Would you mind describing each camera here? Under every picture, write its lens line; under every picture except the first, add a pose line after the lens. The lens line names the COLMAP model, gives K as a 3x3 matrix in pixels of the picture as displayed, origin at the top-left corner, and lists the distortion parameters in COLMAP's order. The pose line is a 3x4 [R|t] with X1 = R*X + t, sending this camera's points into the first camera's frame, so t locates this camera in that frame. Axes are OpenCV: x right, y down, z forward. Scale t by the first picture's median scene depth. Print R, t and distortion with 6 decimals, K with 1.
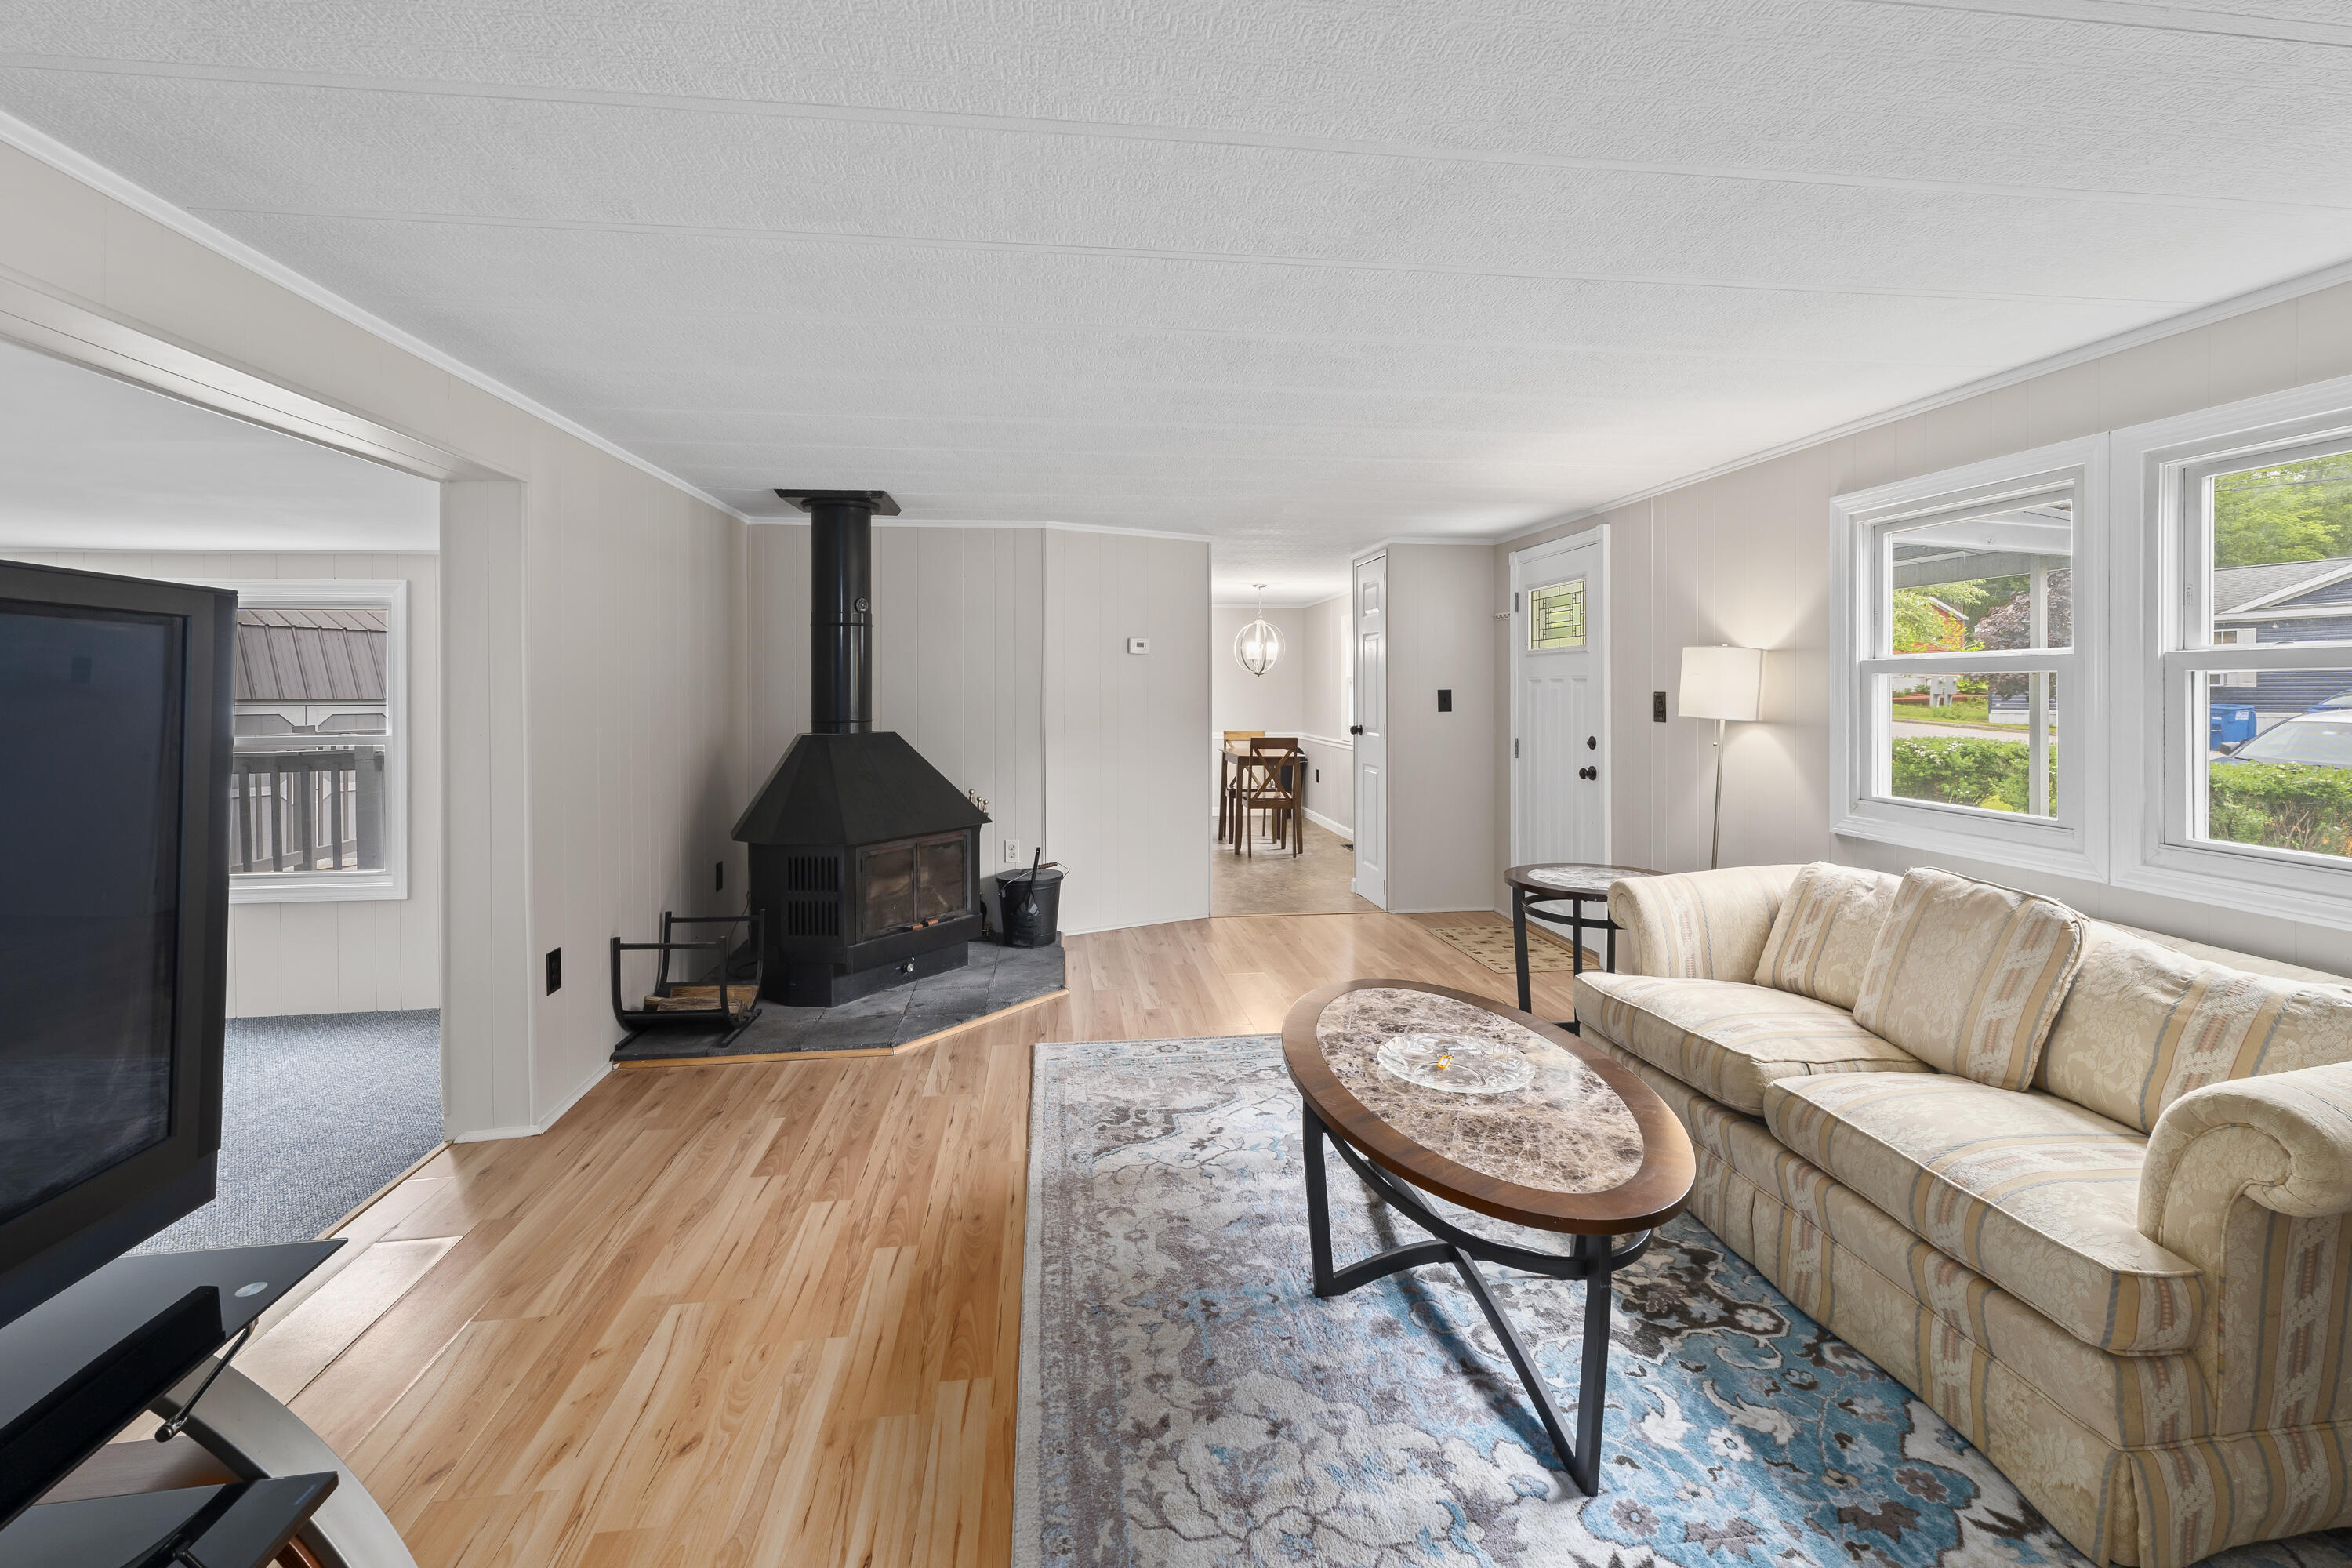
lens RADIAL K [[1003.3, 0, 1176.1], [0, 1003.3, 687.8], [0, 0, 1]] dist [0.000689, 0.000069]
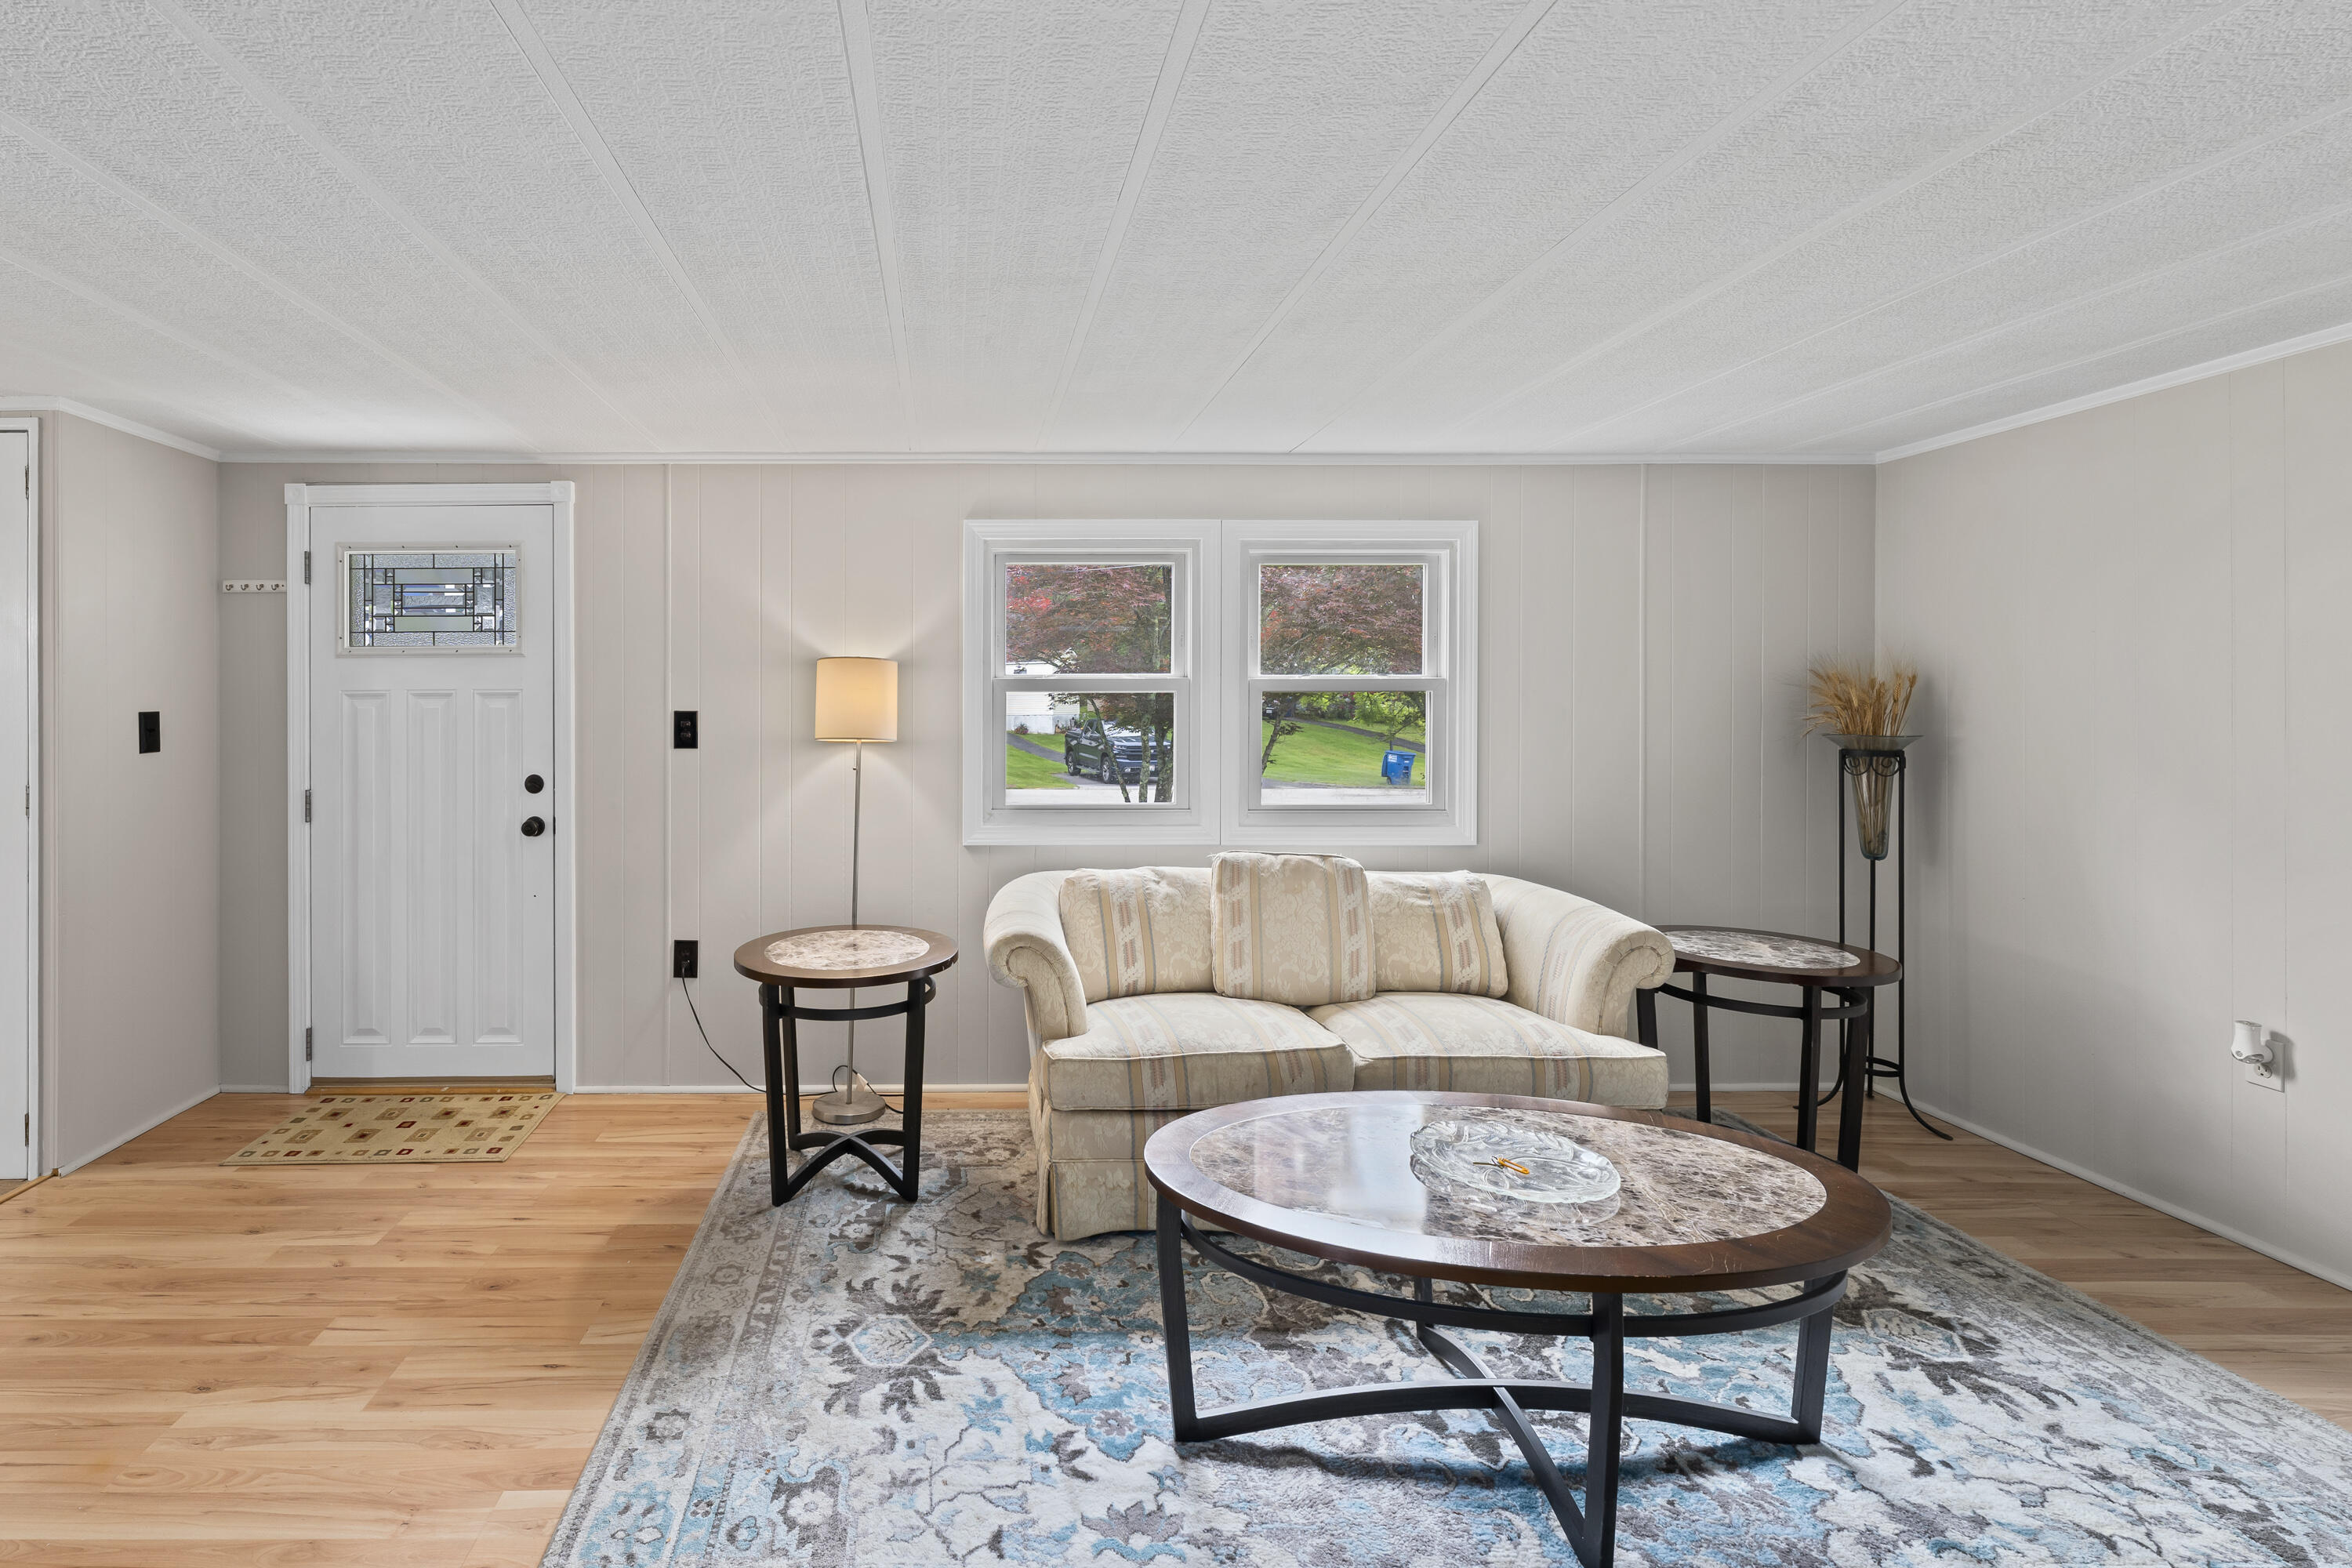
lens RADIAL K [[1042.1, 0, 969.3], [0, 1042.1, 681.4], [0, 0, 1]] dist [-0.001868, -0.000522]
pose [[0.112214, 0.015352, 0.993565, -0.657793], [0.004029, 0.999865, -0.015904, -0.010400], [-0.993676, 0.005788, 0.112137, 1.405907]]
